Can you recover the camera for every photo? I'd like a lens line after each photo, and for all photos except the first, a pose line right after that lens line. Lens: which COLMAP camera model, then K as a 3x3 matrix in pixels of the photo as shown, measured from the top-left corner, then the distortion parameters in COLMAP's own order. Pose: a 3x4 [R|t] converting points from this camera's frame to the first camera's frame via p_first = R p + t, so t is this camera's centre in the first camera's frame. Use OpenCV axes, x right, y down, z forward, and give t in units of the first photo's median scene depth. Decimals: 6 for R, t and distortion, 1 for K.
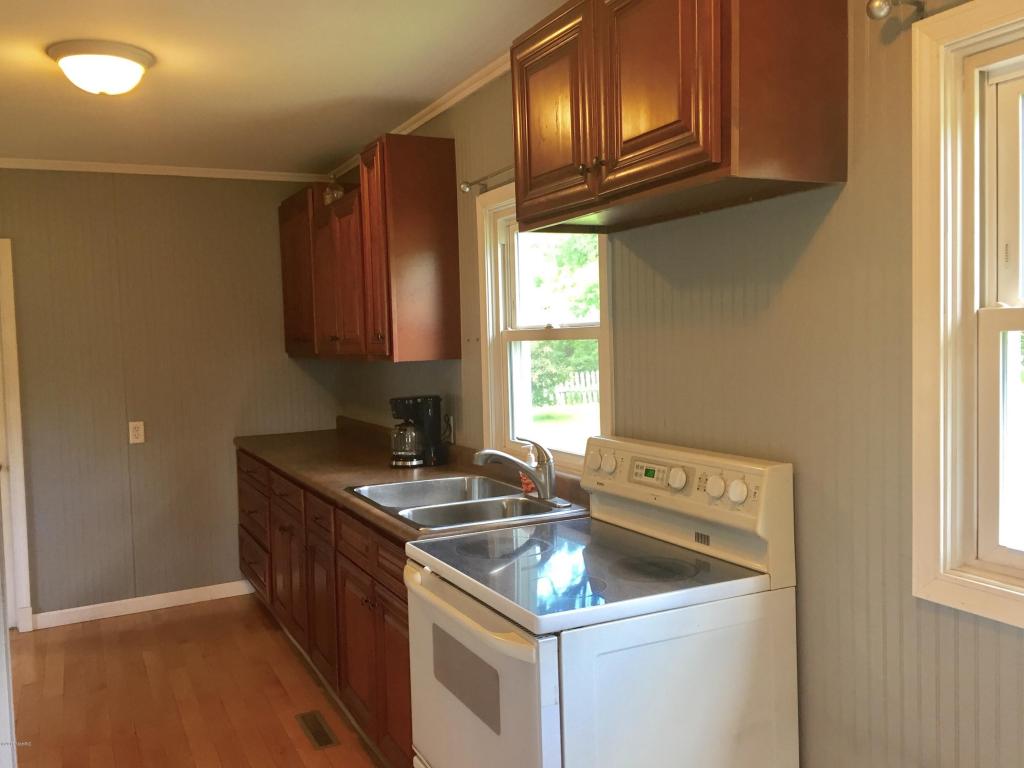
lens RADIAL K [[878.9, 0, 510.5], [0, 878.9, 380.9], [0, 0, 1]] dist [0.080384, -0.104609]
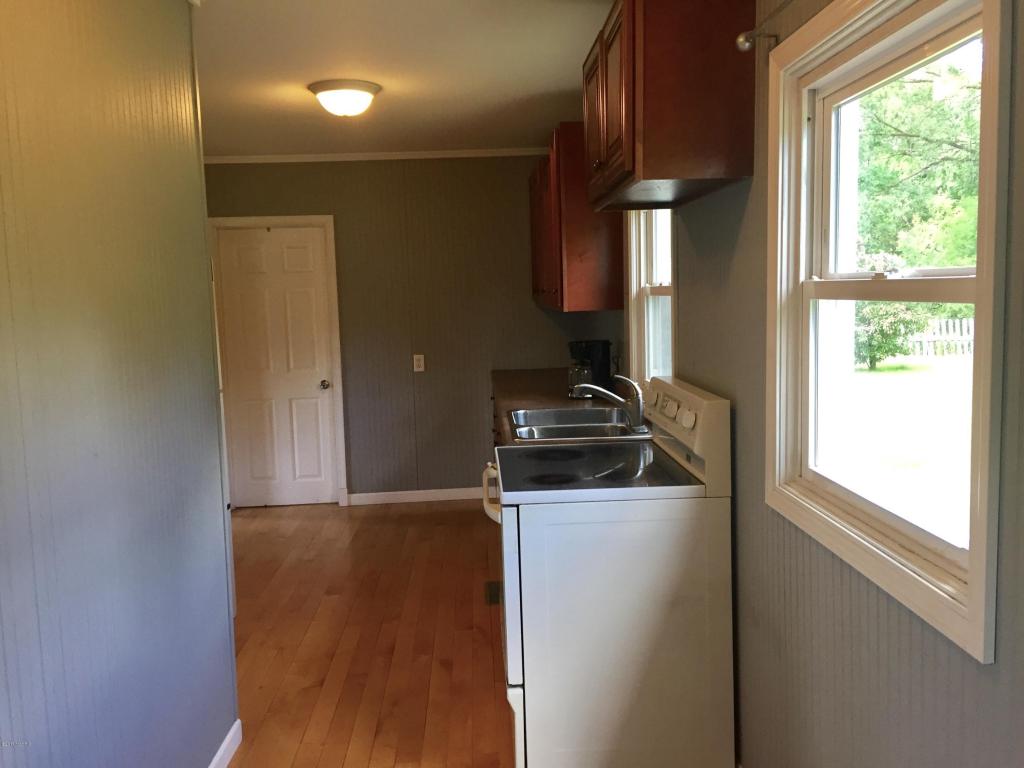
lens RADIAL K [[878.9, 0, 517.8], [0, 878.9, 380.1], [0, 0, 1]] dist [0.080384, -0.104609]
pose [[0.915137, 0.043370, -0.400804, 0.298440], [-0.018003, 0.997601, 0.066842, -0.007455], [0.402741, -0.053954, 0.913722, -0.145604]]
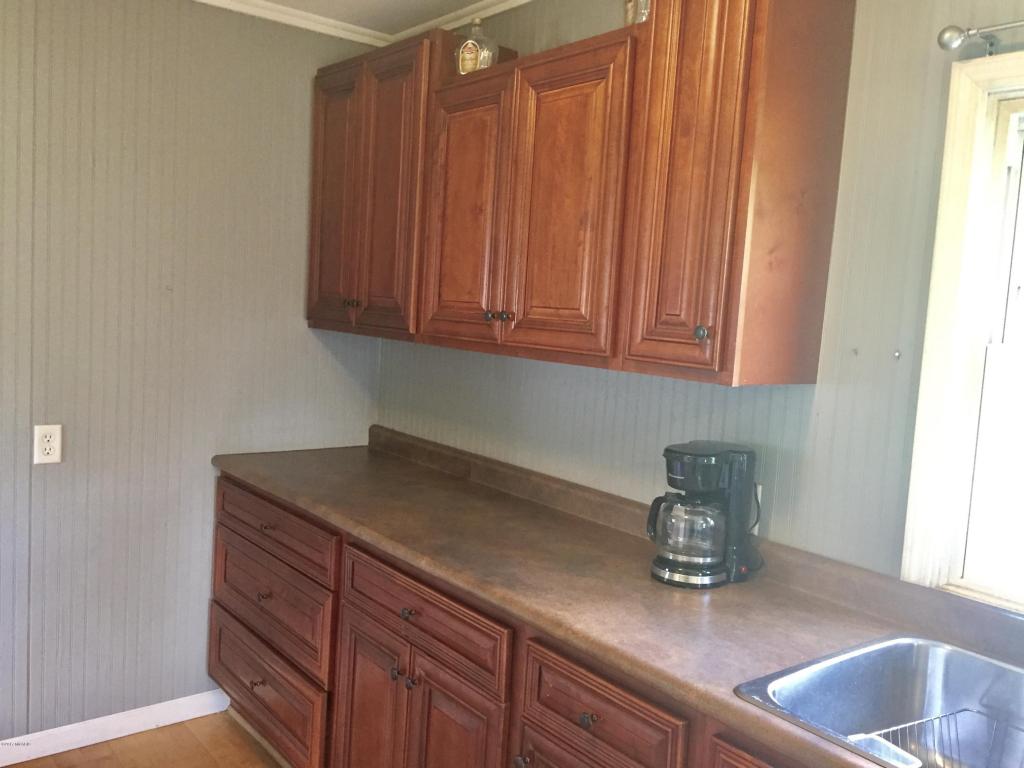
lens RADIAL K [[878.9, 0, 509.2], [0, 878.9, 378.5], [0, 0, 1]] dist [0.080384, -0.104609]
pose [[0.974650, 0.070175, 0.212446, -0.350813], [-0.079040, 0.996308, 0.033515, -0.032525], [-0.209310, -0.049457, 0.976598, 0.537693]]
